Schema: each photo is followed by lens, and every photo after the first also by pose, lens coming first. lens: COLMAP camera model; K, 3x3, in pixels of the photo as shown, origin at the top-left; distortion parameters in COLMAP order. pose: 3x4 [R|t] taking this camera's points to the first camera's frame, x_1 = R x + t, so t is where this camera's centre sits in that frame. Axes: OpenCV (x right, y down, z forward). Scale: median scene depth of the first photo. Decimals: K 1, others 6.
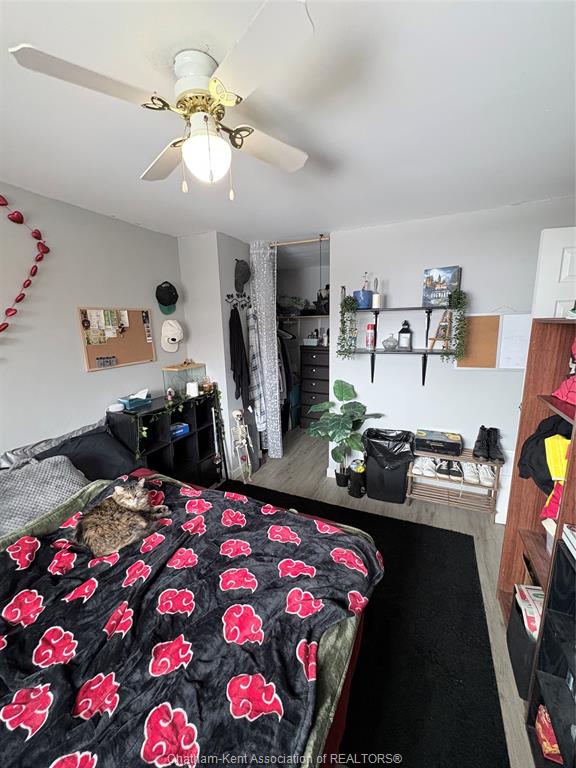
lens RADIAL K [[306.2, 0, 288.0], [0, 306.2, 384.0], [0, 0, 1]] dist [0.000480, 0.000274]
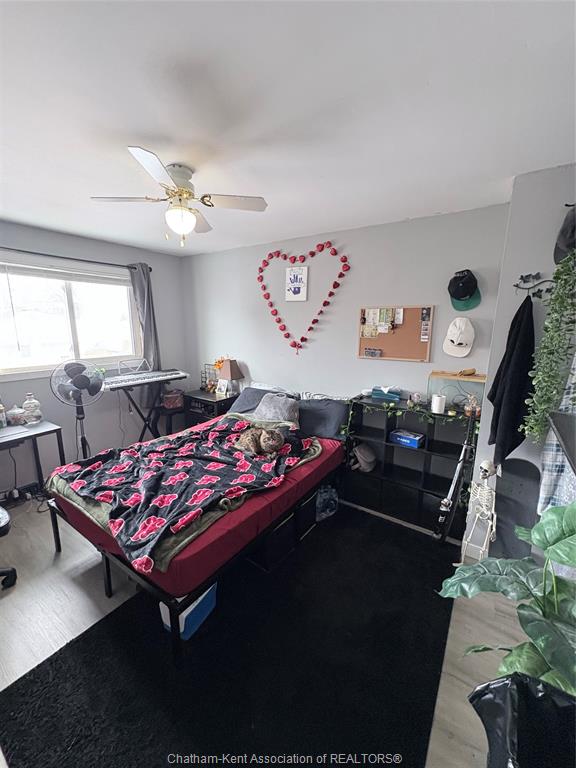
lens RADIAL K [[306.2, 0, 288.0], [0, 306.2, 384.0], [0, 0, 1]] dist [0.000480, 0.000274]
pose [[-0.168415, 0.220121, -0.960824, 0.606964], [-0.197330, 0.947487, 0.251654, -0.185982], [0.965762, 0.231982, -0.116135, 0.826373]]
